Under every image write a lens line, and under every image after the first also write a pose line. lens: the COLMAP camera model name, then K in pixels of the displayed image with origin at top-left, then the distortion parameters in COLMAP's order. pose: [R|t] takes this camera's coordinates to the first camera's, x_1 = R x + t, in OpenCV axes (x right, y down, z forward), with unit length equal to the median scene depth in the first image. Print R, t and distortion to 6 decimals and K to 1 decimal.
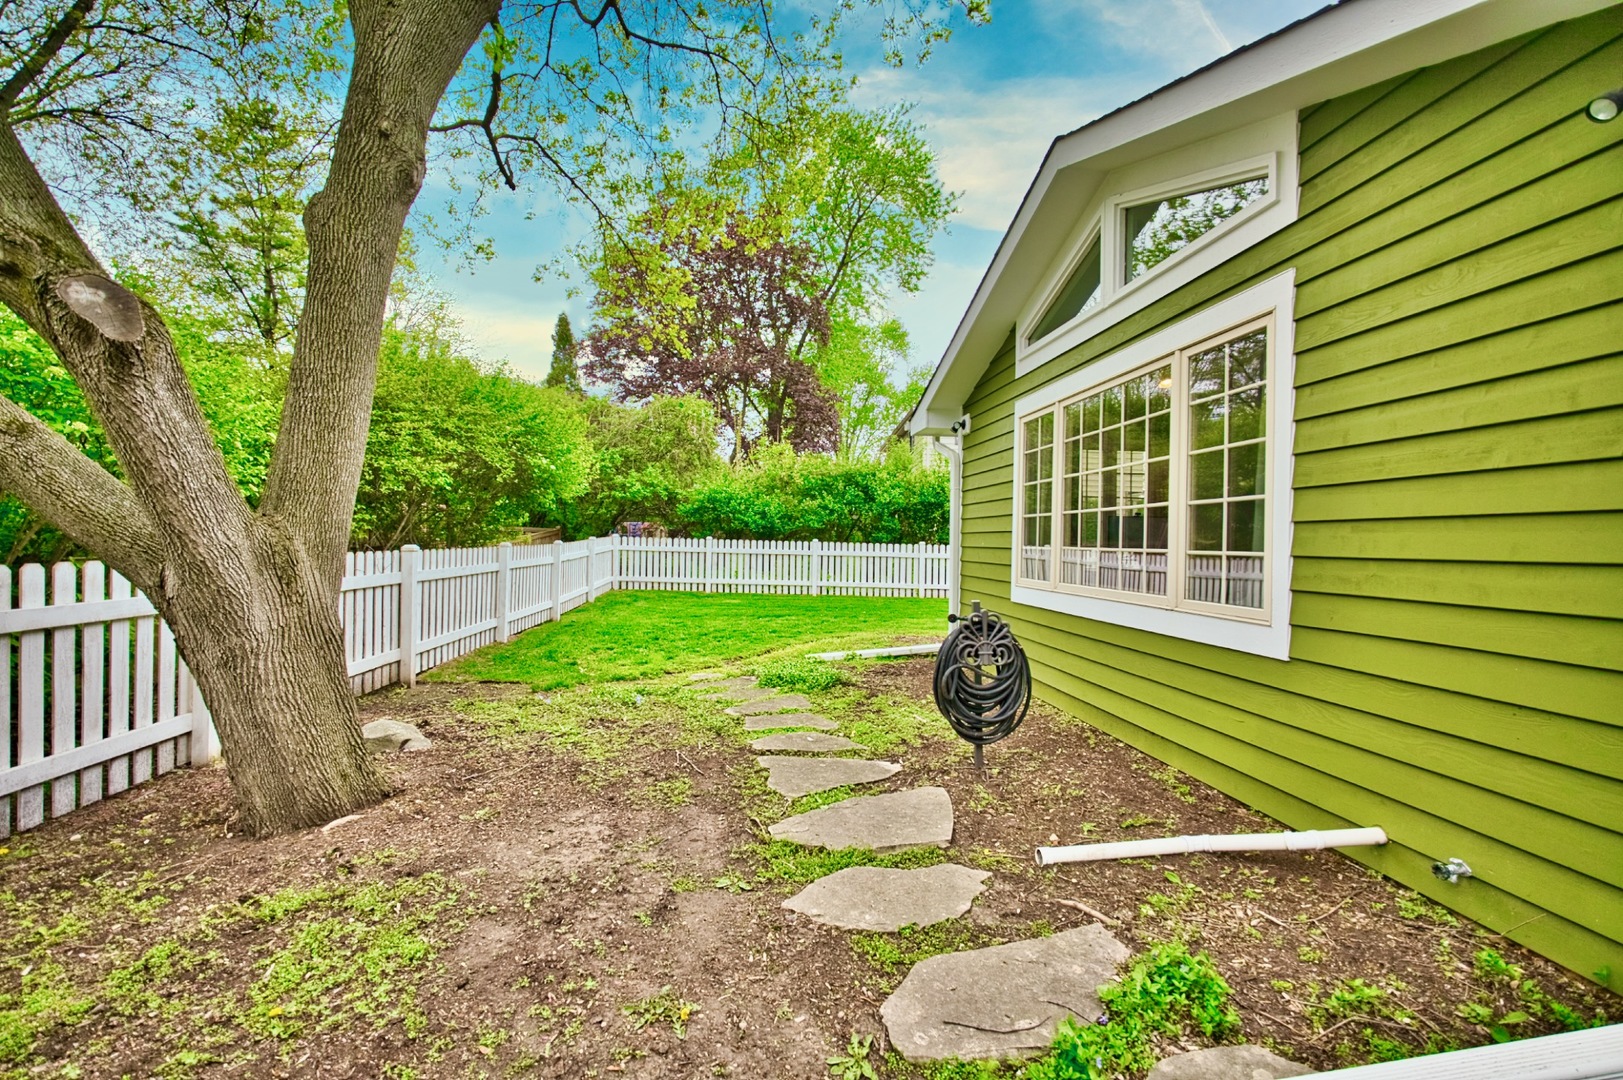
lens RADIAL K [[704.6, 0, 811.5], [0, 704.6, 538.8], [0, 0, 1]] dist [-0.023637, 0.006542]
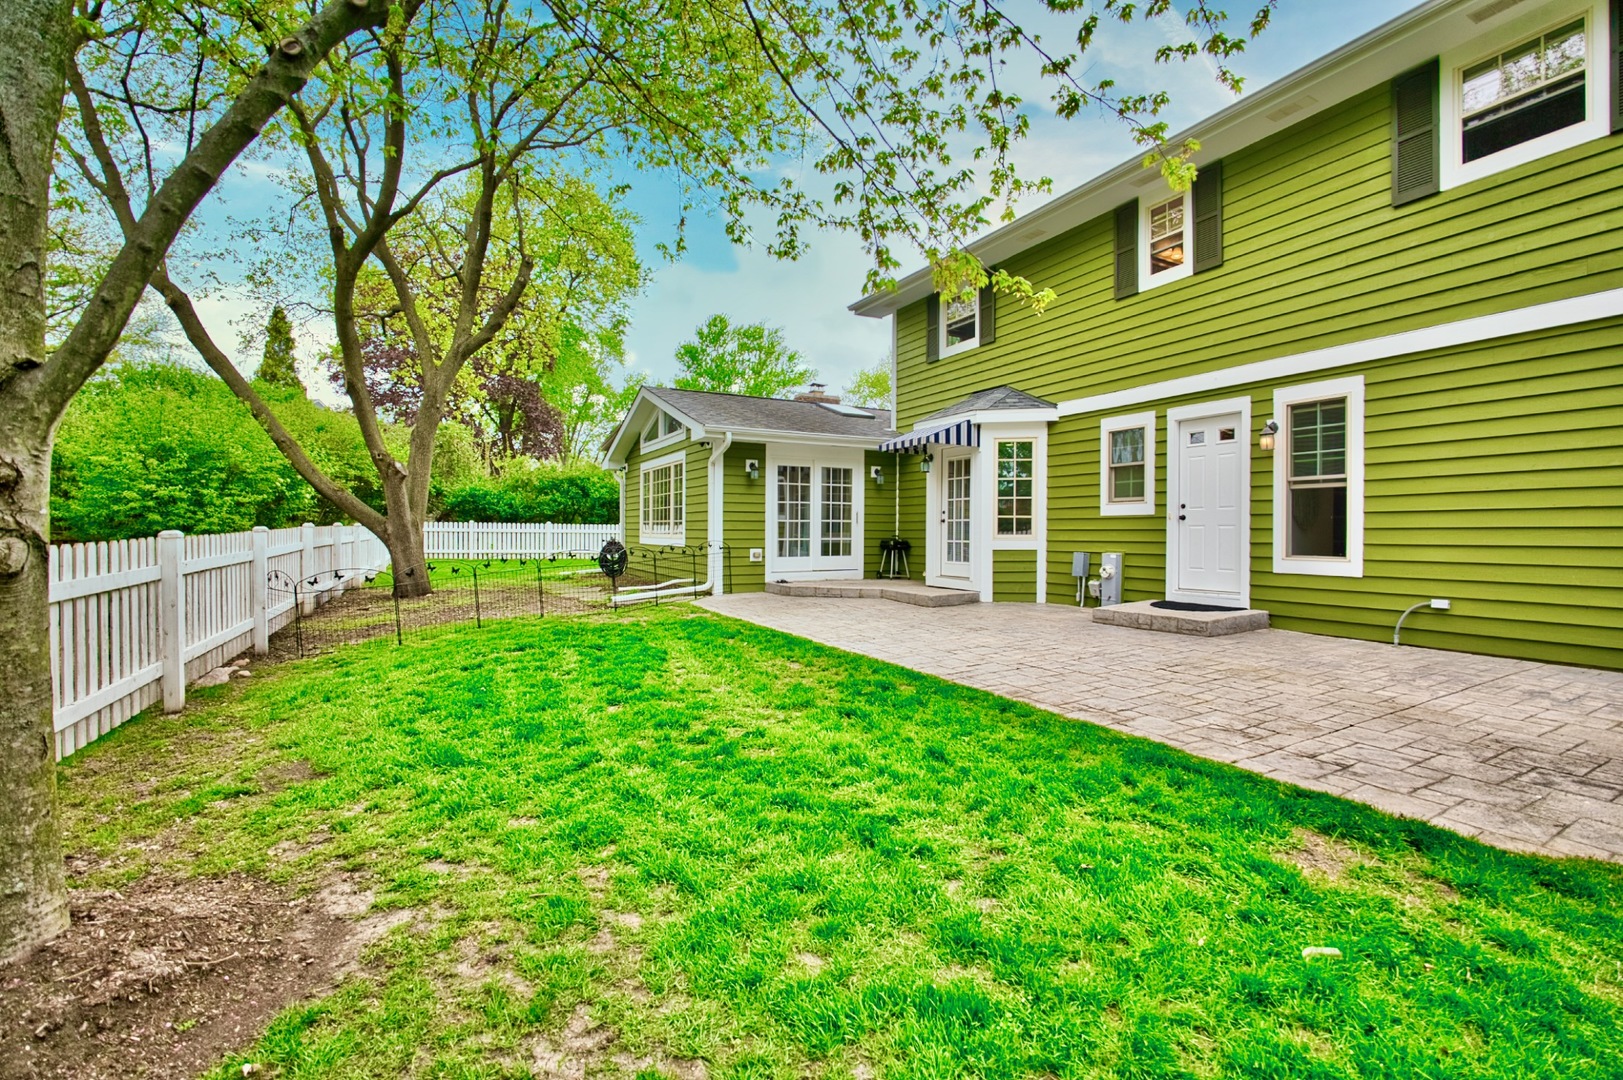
lens RADIAL K [[704.6, 0, 806.6], [0, 704.6, 532.0], [0, 0, 1]] dist [-0.023637, 0.006542]
pose [[0.930412, -0.013702, 0.366260, -0.030536], [0.009698, 0.999871, 0.012770, 0.008246], [-0.366388, -0.008330, 0.930425, -0.577805]]
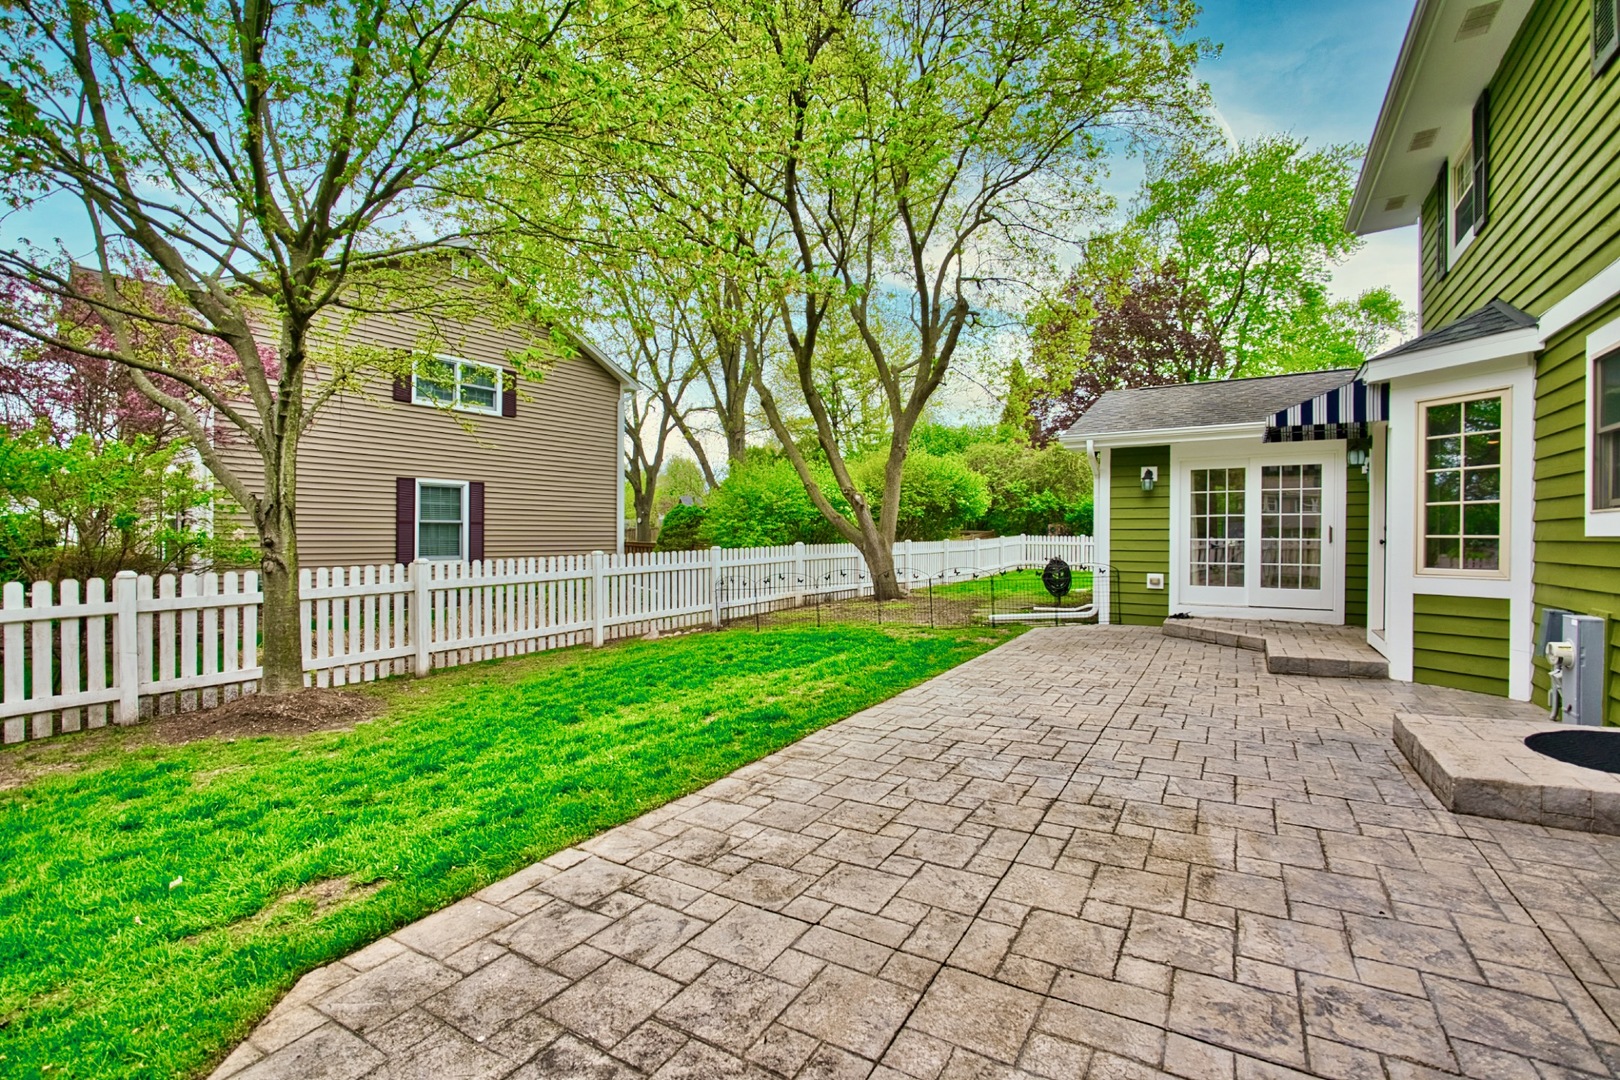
lens RADIAL K [[703.2, 0, 807.8], [0, 703.2, 537.3], [0, 0, 1]] dist [-0.023637, 0.006542]
pose [[0.783832, -0.012918, -0.620839, 0.315875], [0.012453, 0.999910, -0.005082, 0.002724], [0.620848, -0.003748, 0.783922, -0.535622]]
